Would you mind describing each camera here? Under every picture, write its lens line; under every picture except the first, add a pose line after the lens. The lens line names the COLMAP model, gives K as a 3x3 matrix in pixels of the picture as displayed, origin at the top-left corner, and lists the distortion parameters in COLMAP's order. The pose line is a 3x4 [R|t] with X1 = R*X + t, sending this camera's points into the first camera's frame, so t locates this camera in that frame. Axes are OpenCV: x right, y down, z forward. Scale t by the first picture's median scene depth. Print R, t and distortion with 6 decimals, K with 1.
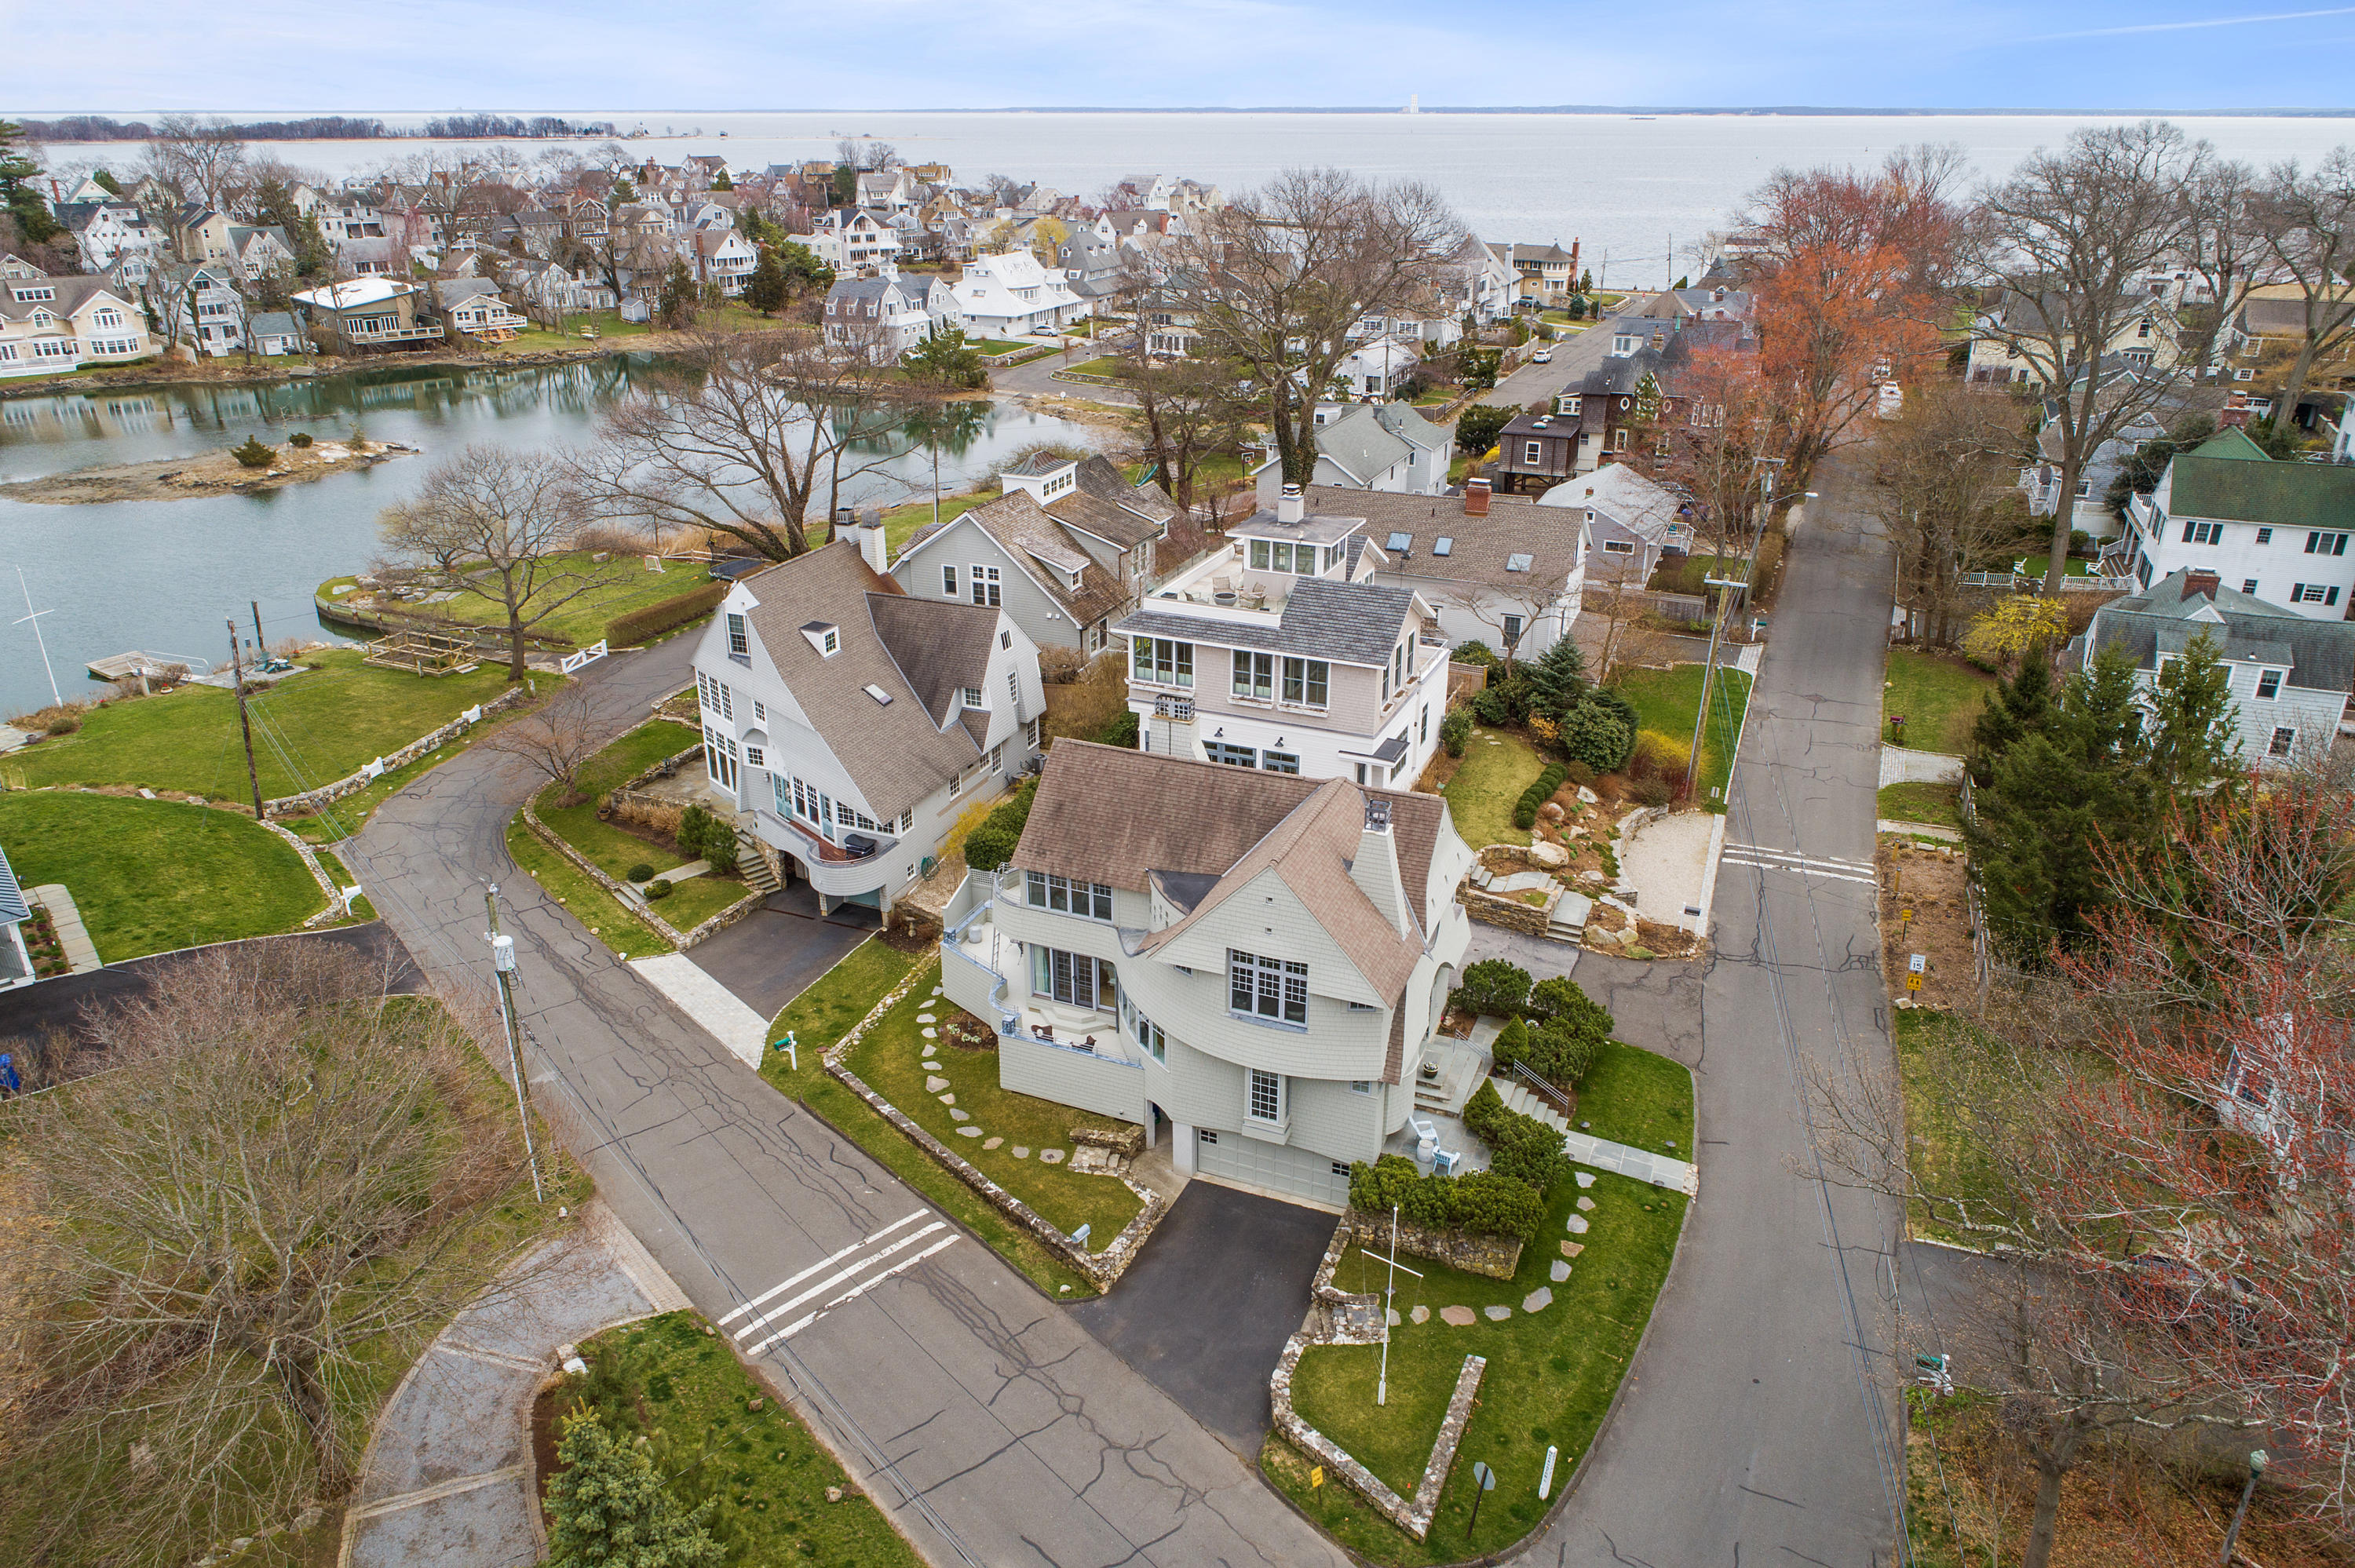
lens RADIAL K [[1577.4, 0, 1177.5], [0, 1577.4, 784.0], [0, 0, 1]] dist [-0.011049, 0.008420]
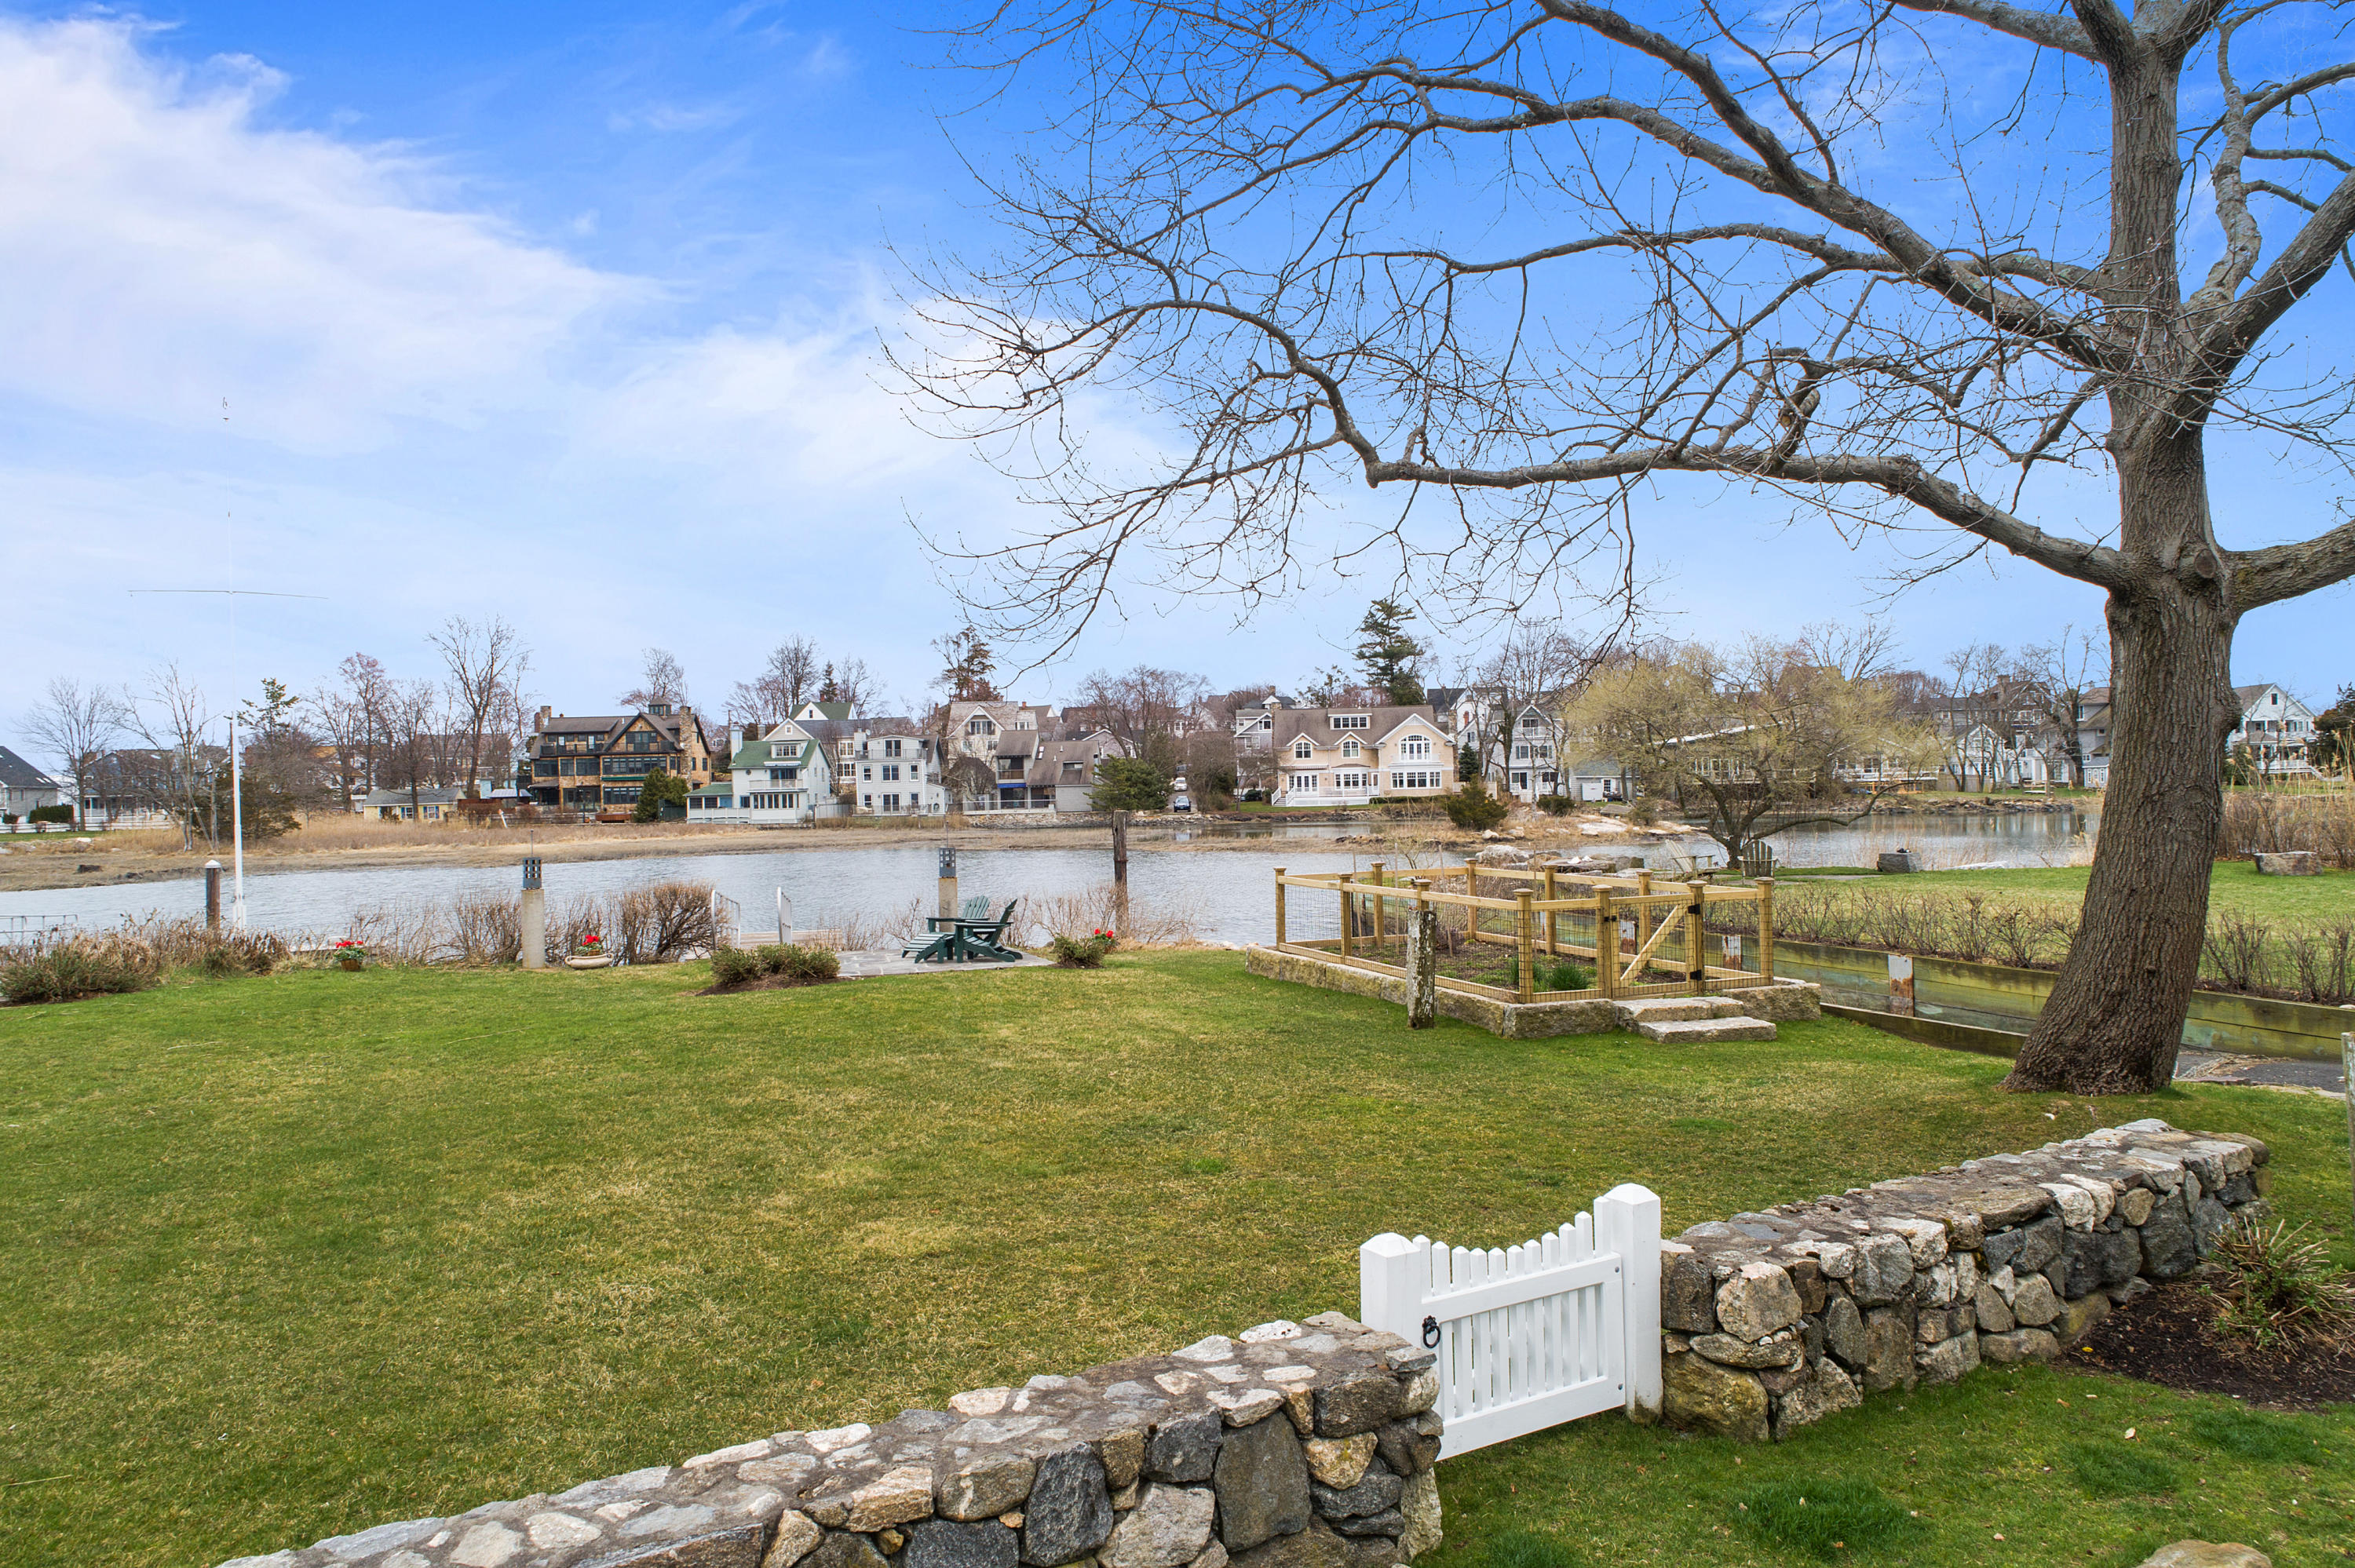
lens RADIAL K [[1567.8, 0, 1177.5], [0, 1567.8, 784.0], [0, 0, 1]] dist [-0.002107, 0.001467]
pose [[0.692413, -0.019047, -0.721250, -0.536845], [-0.264845, 0.923158, -0.278635, -0.055320], [0.671134, 0.383950, 0.634162, 1.228136]]
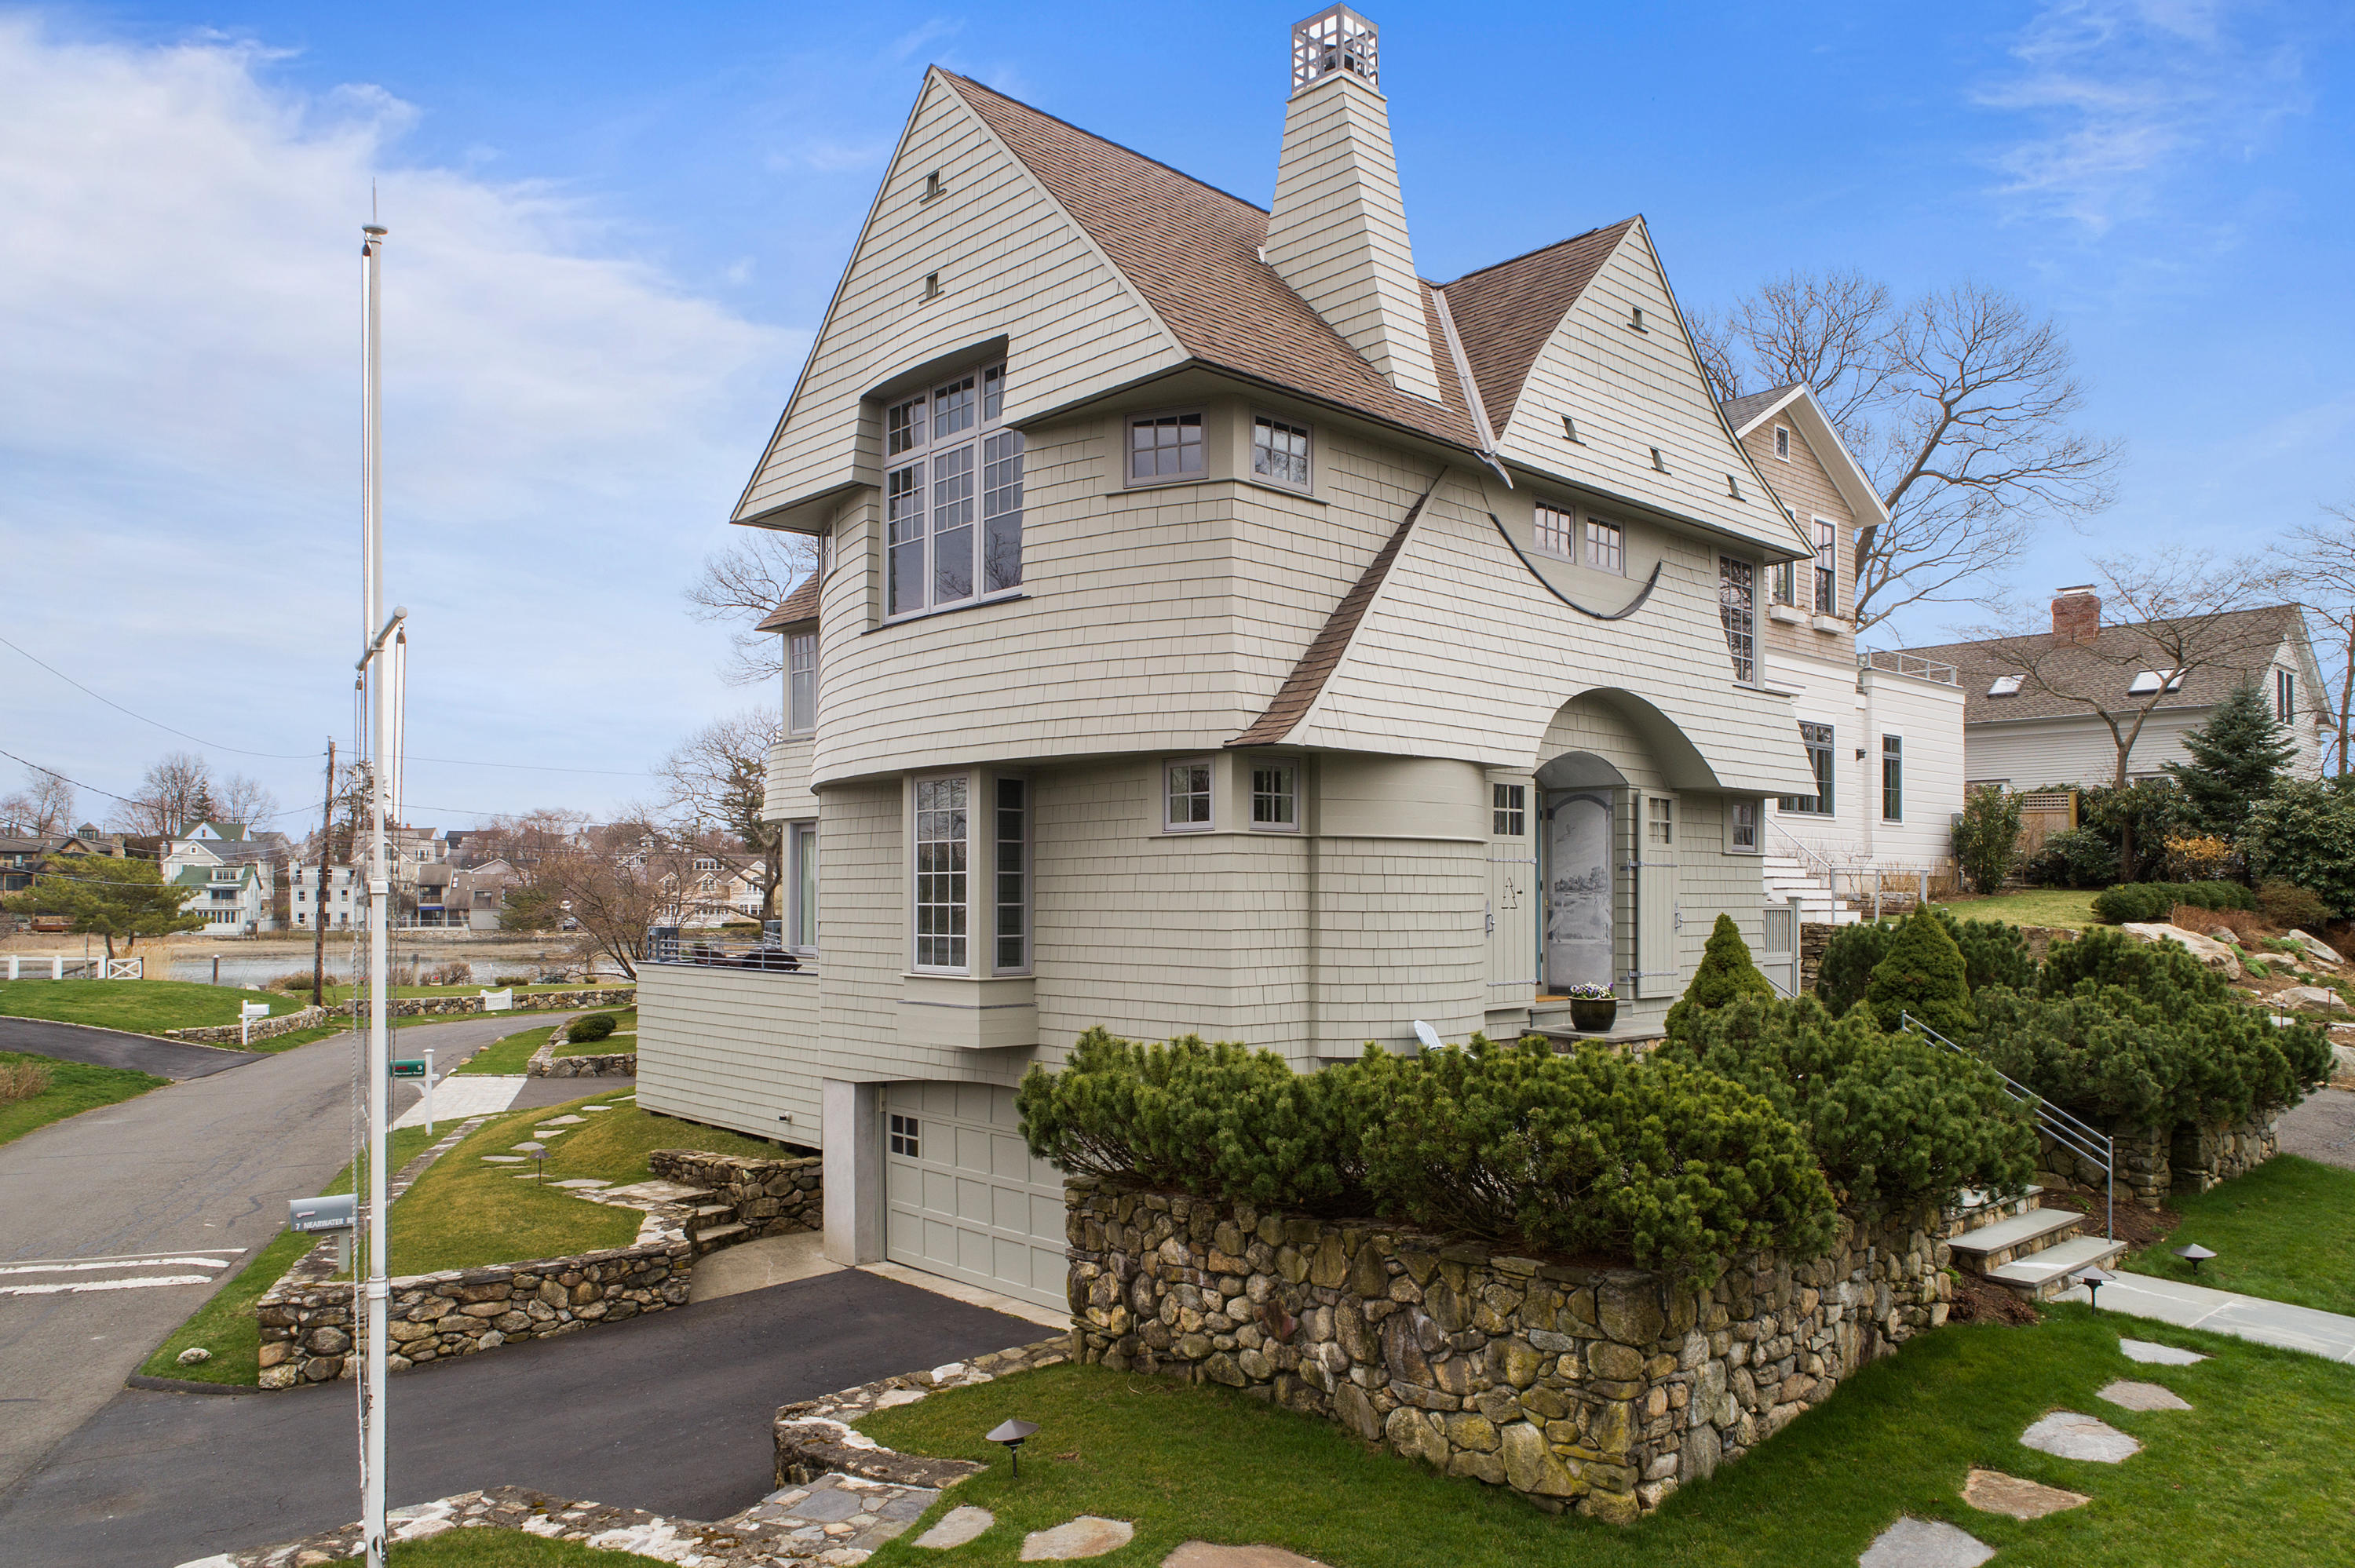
lens RADIAL K [[1605.5, 0, 1185.0], [0, 1605.5, 887.5], [0, 0, 1]] dist [-0.024271, 0.039268]
pose [[0.912924, -0.002202, -0.408124, 0.161667], [-0.162768, 0.915054, -0.369029, 0.216168], [0.374268, 0.403325, 0.835016, 0.520180]]
